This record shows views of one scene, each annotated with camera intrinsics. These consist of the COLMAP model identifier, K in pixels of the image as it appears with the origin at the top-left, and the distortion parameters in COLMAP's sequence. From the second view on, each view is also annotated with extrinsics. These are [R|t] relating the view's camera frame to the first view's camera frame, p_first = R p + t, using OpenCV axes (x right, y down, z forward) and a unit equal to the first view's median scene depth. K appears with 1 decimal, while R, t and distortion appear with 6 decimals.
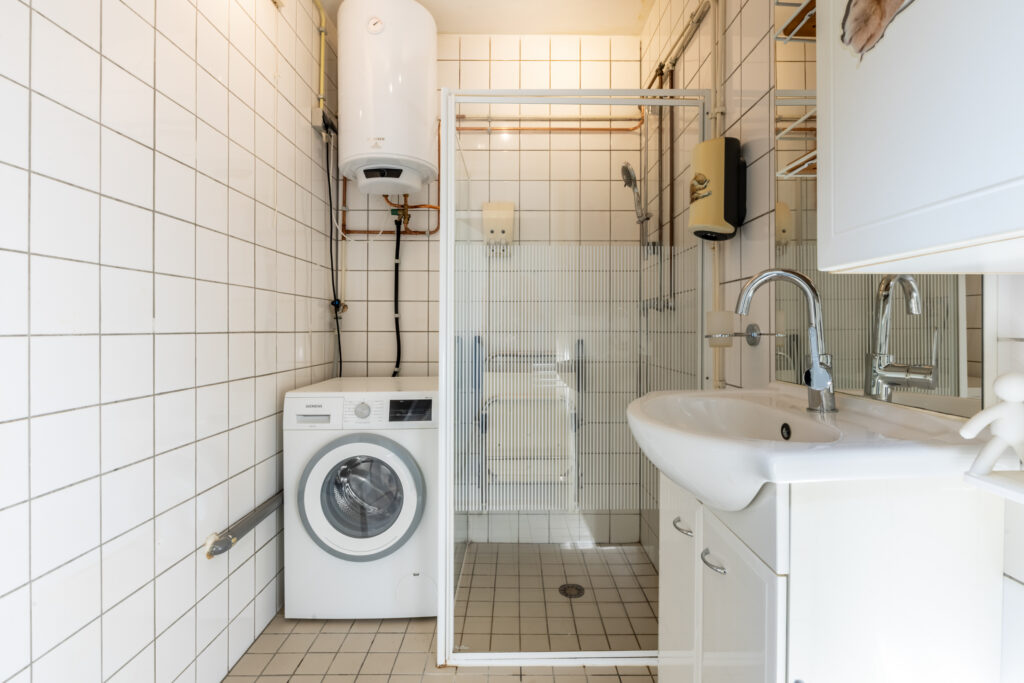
lens RADIAL K [[504.4, 0, 512.0], [0, 504.4, 341.5], [0, 0, 1]] dist [-0.013492, -0.000893]
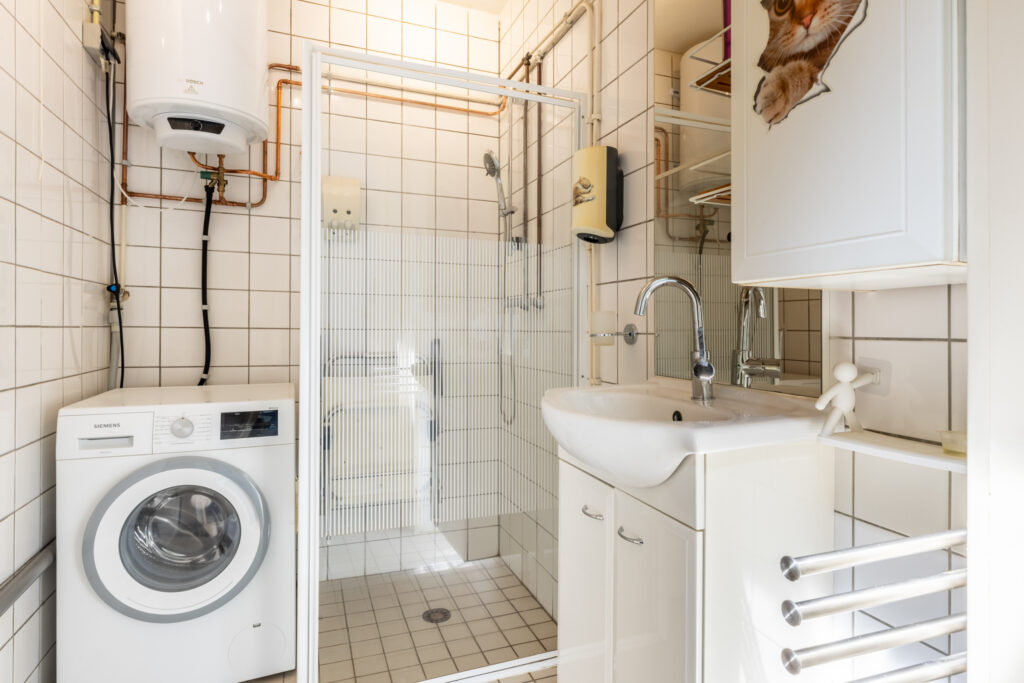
lens RADIAL K [[625.2, 0, 512.0], [0, 625.2, 341.5], [0, 0, 1]] dist [-0.004434, -0.003326]
pose [[0.920343, 0.002694, 0.391104, -0.198341], [-0.001367, 0.999992, -0.003671, 0.005289], [-0.391111, 0.002844, 0.920339, -0.092095]]
